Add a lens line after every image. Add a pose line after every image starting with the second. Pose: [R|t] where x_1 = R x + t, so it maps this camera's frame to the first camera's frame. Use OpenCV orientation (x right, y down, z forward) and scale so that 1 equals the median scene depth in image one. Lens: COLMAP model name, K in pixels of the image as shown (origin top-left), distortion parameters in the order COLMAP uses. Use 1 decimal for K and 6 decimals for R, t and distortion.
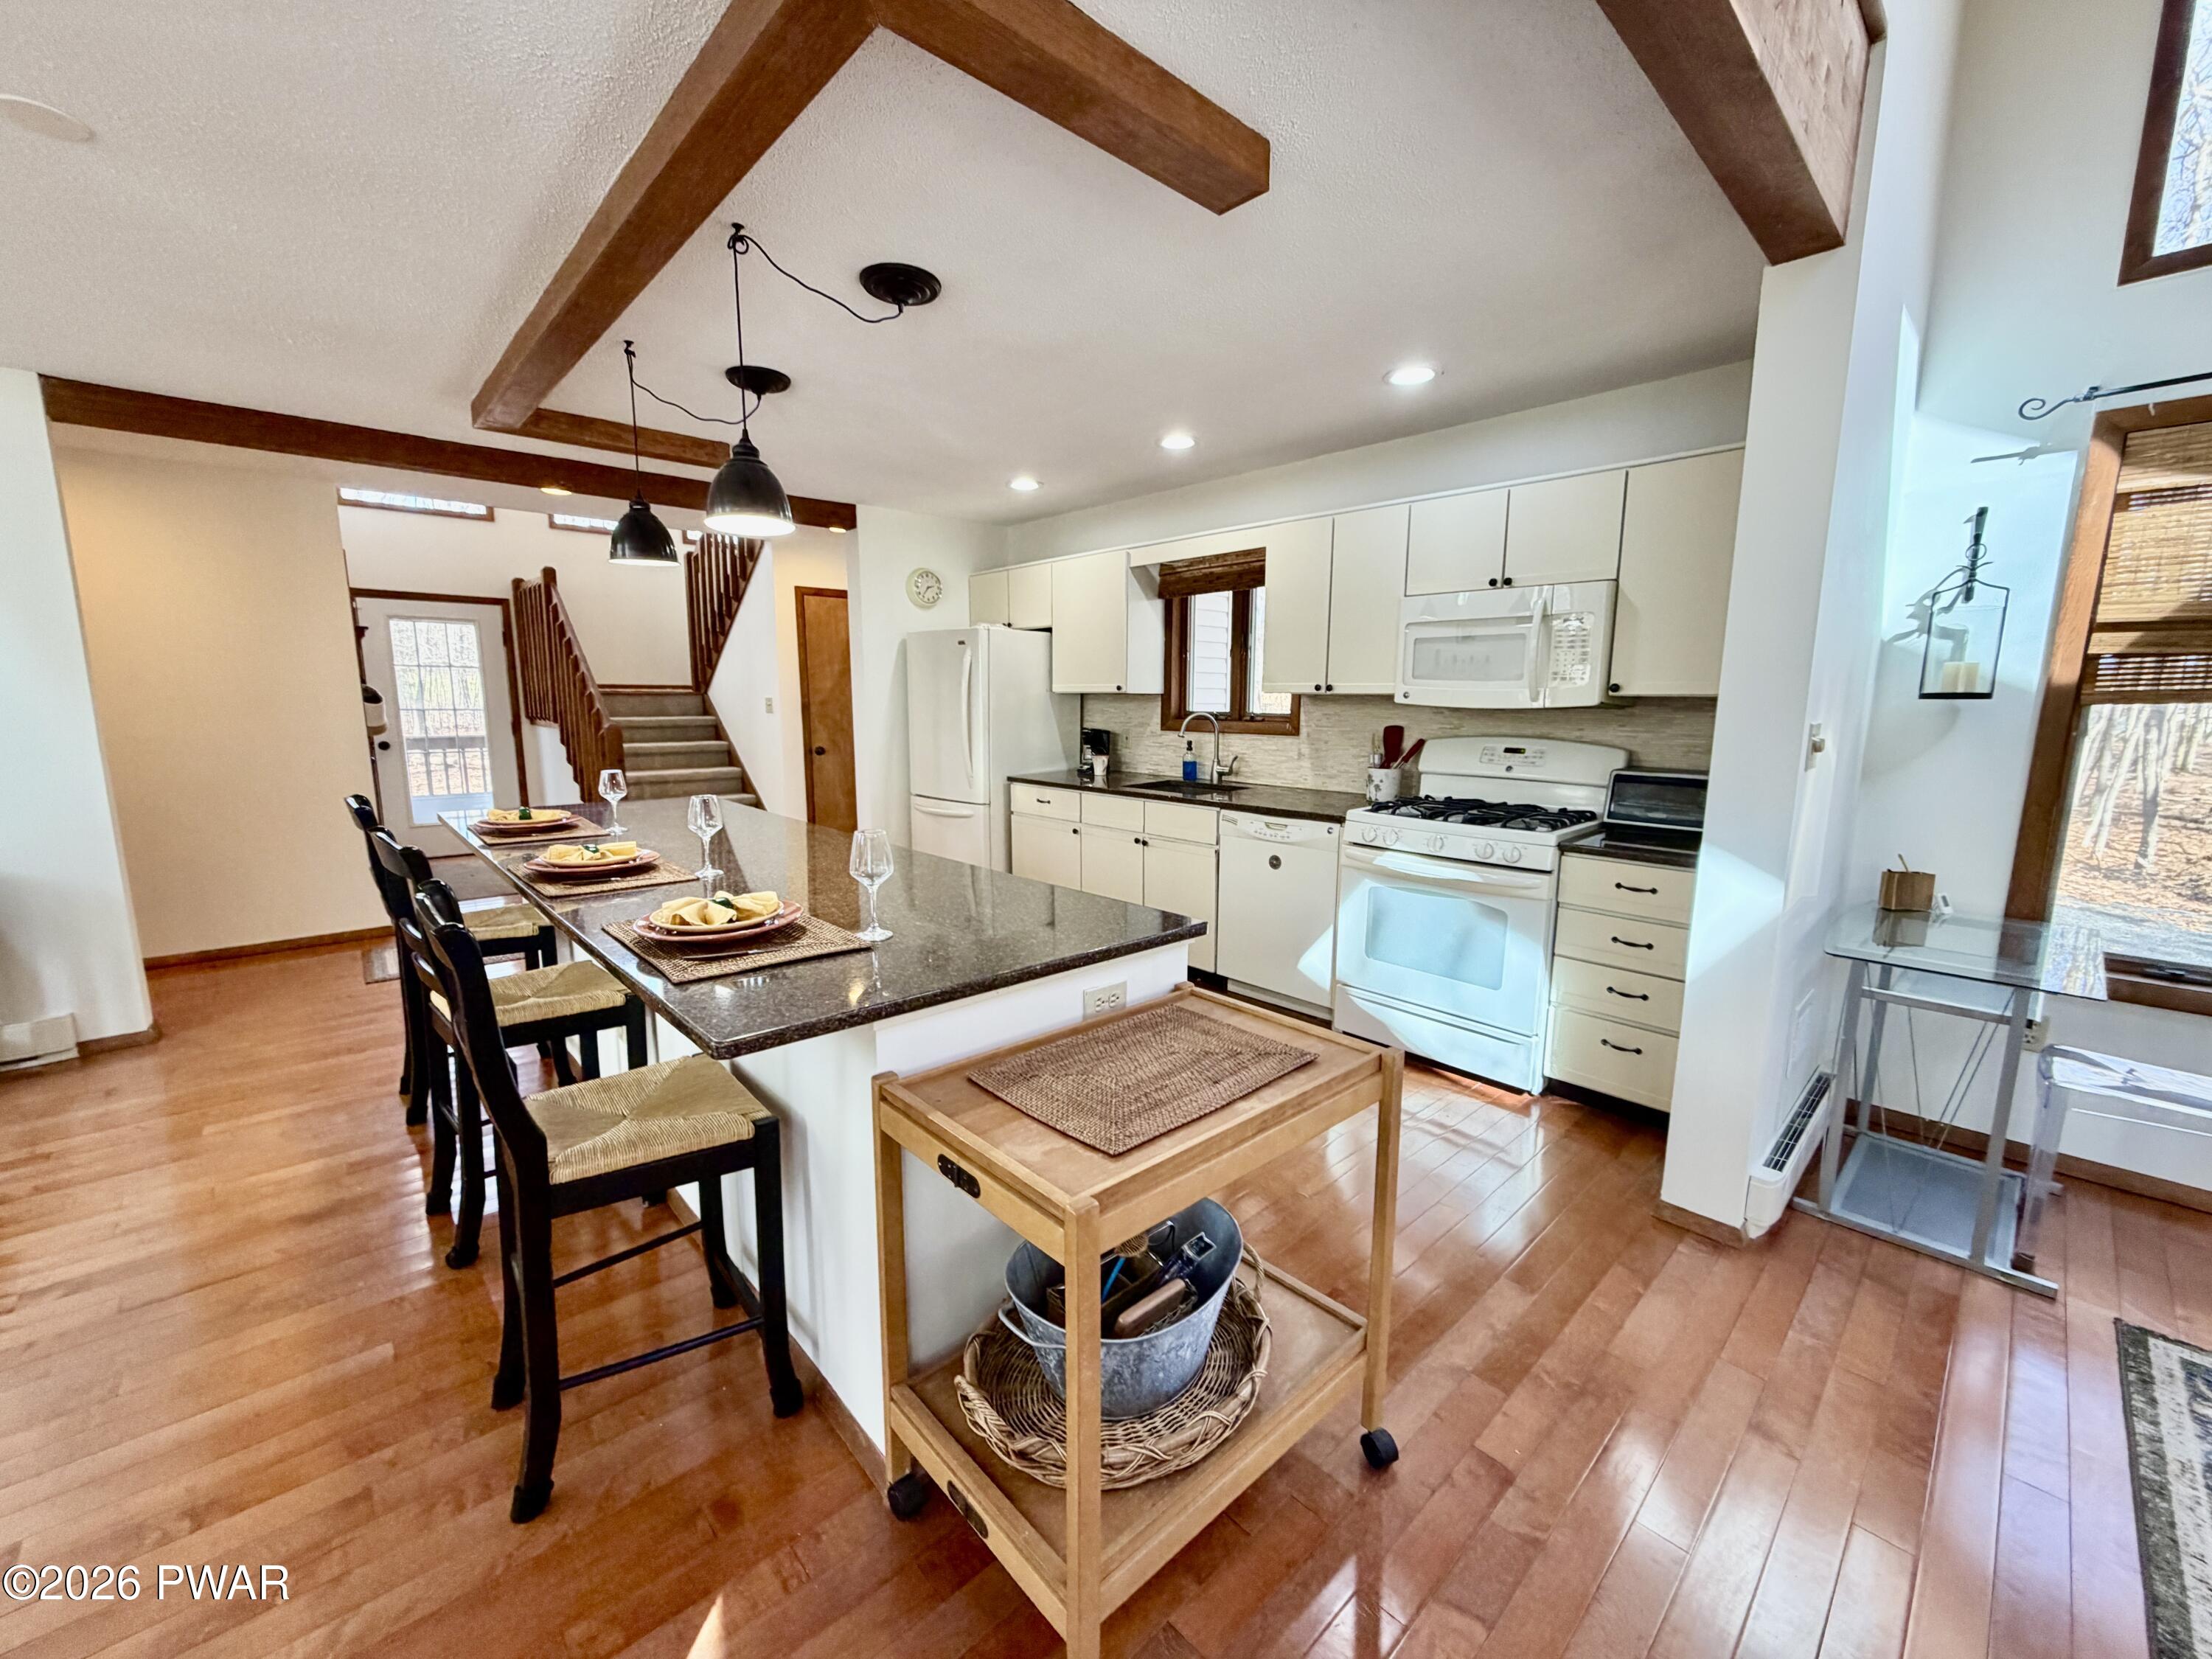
lens RADIAL K [[878.8, 0, 1107.7], [0, 878.8, 839.9], [0, 0, 1]] dist [0.001258, -0.000023]
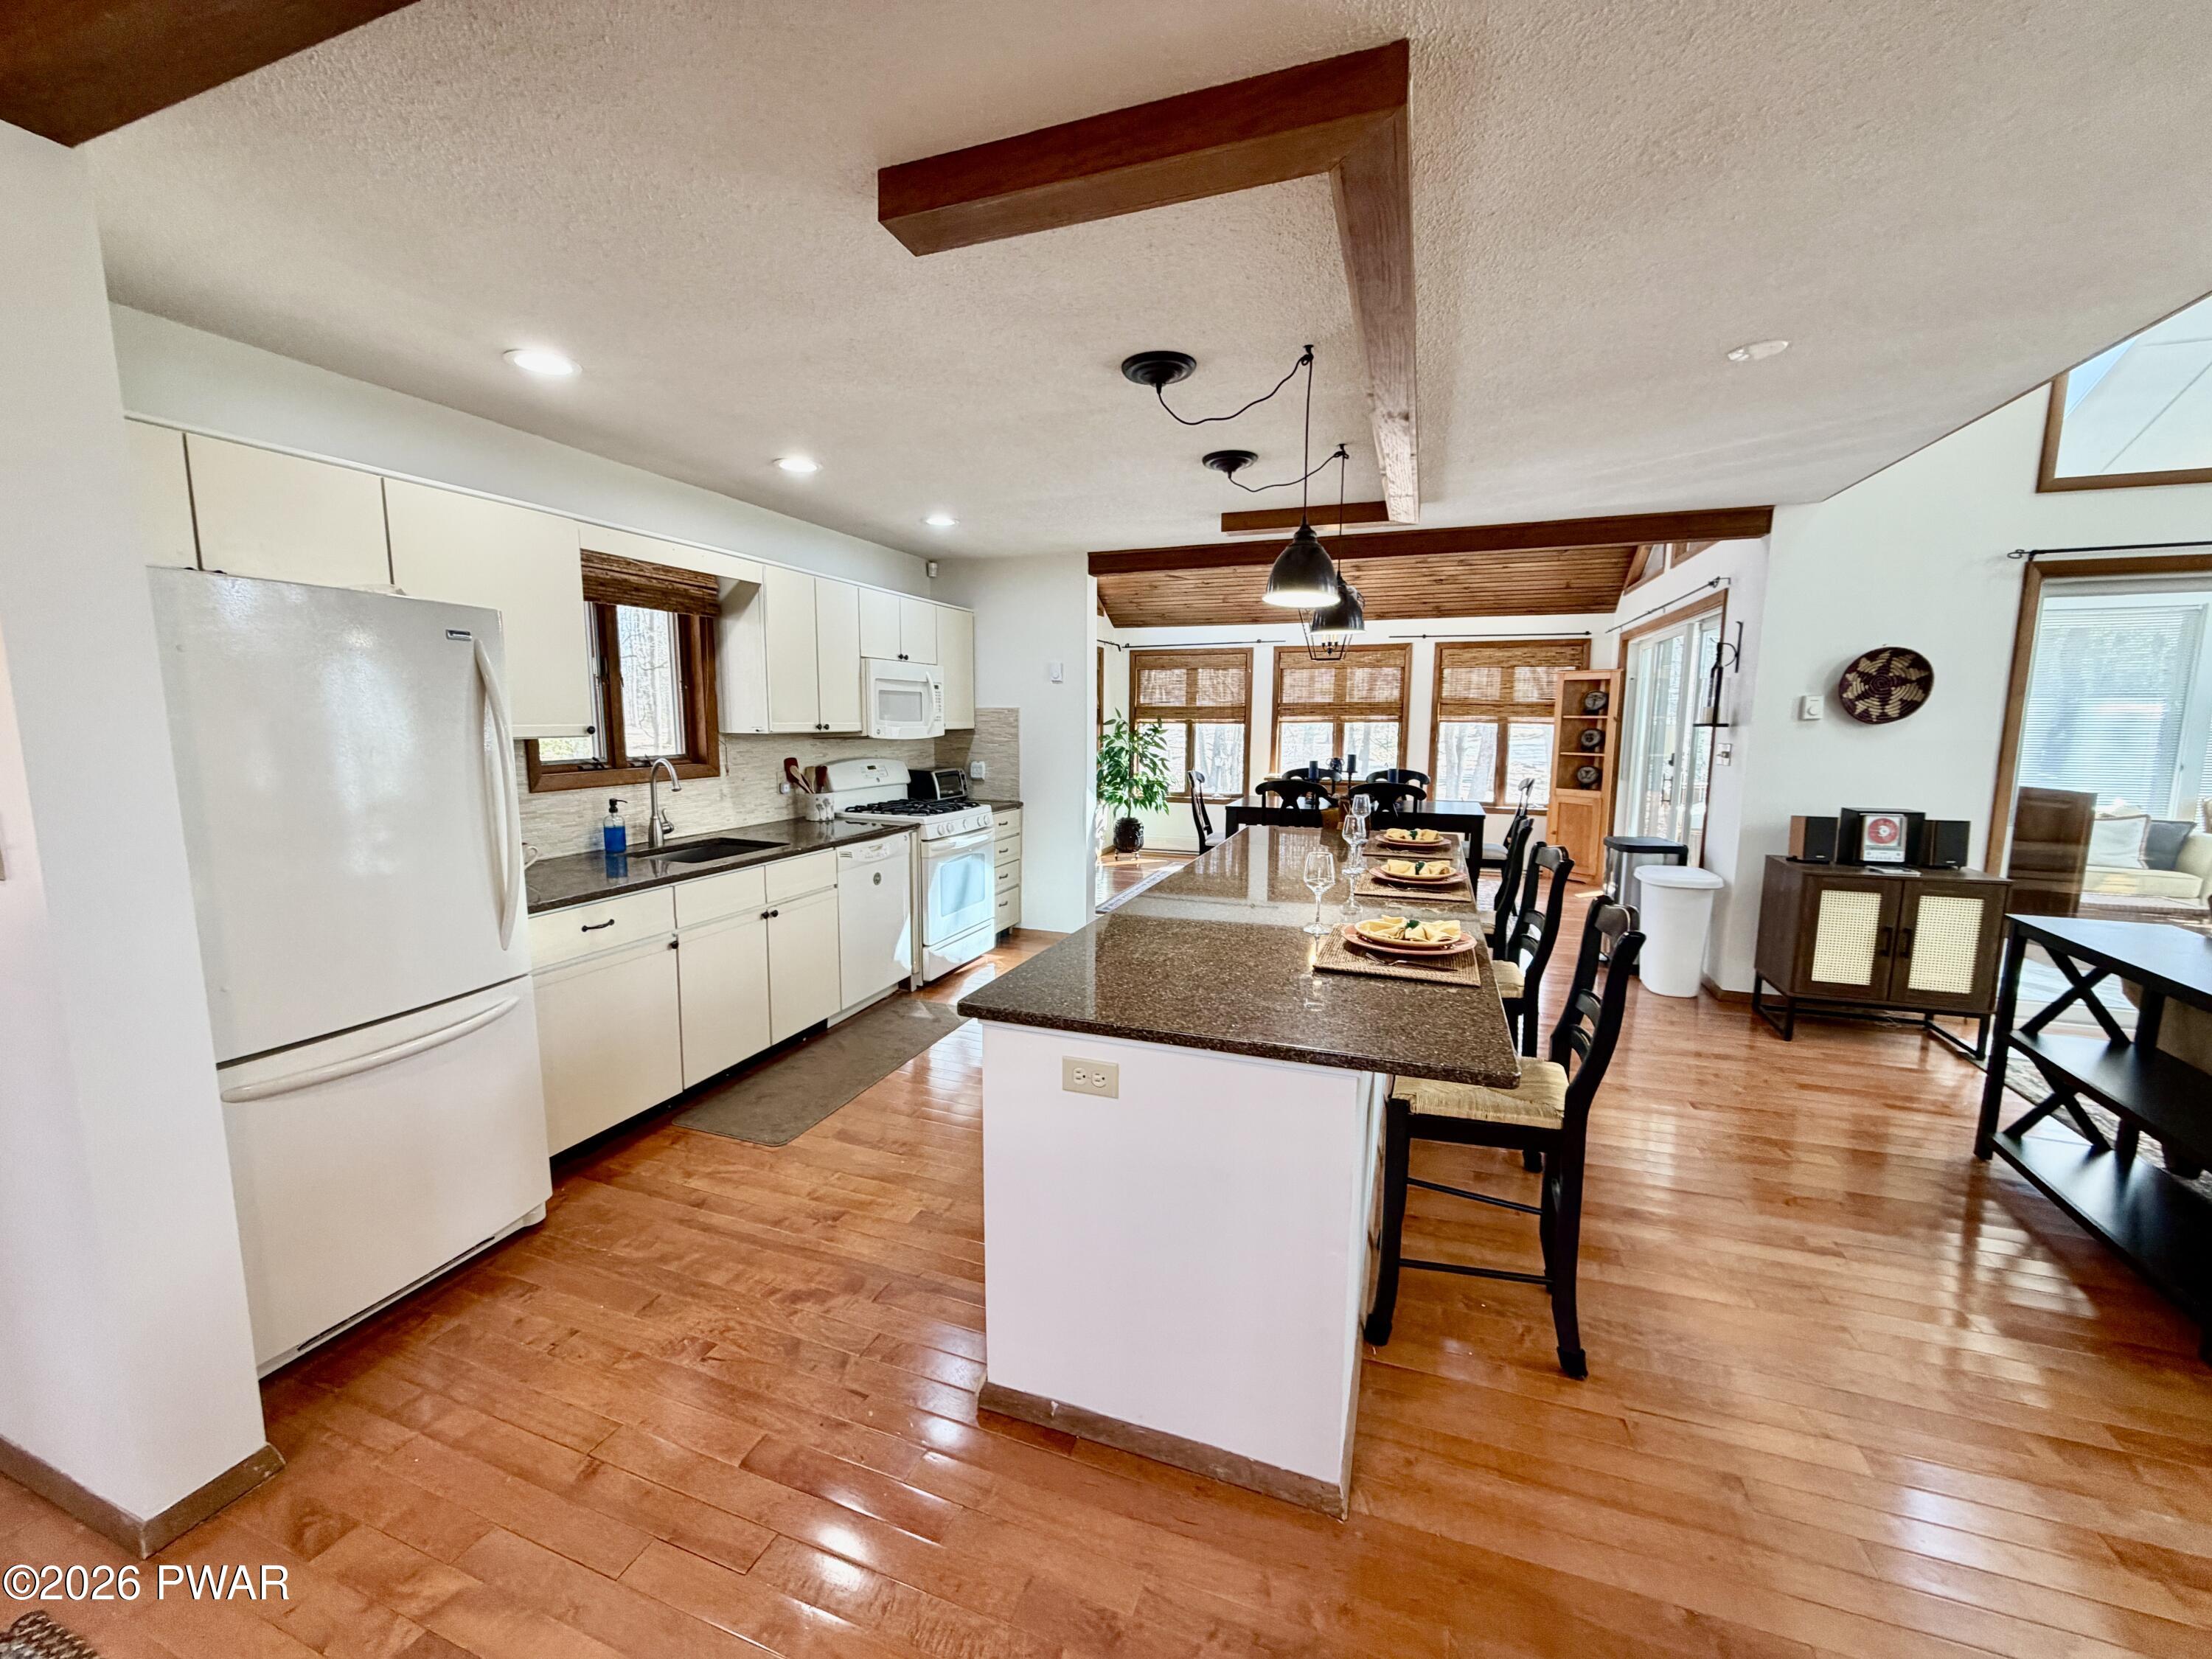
lens RADIAL K [[878.8, 0, 1099.7], [0, 878.8, 826.2], [0, 0, 1]] dist [0.001258, -0.000023]
pose [[-0.455593, -0.115737, 0.882633, -0.818400], [0.140697, 0.969687, 0.199776, -0.198816], [-0.878999, 0.215201, -0.425499, 1.059313]]
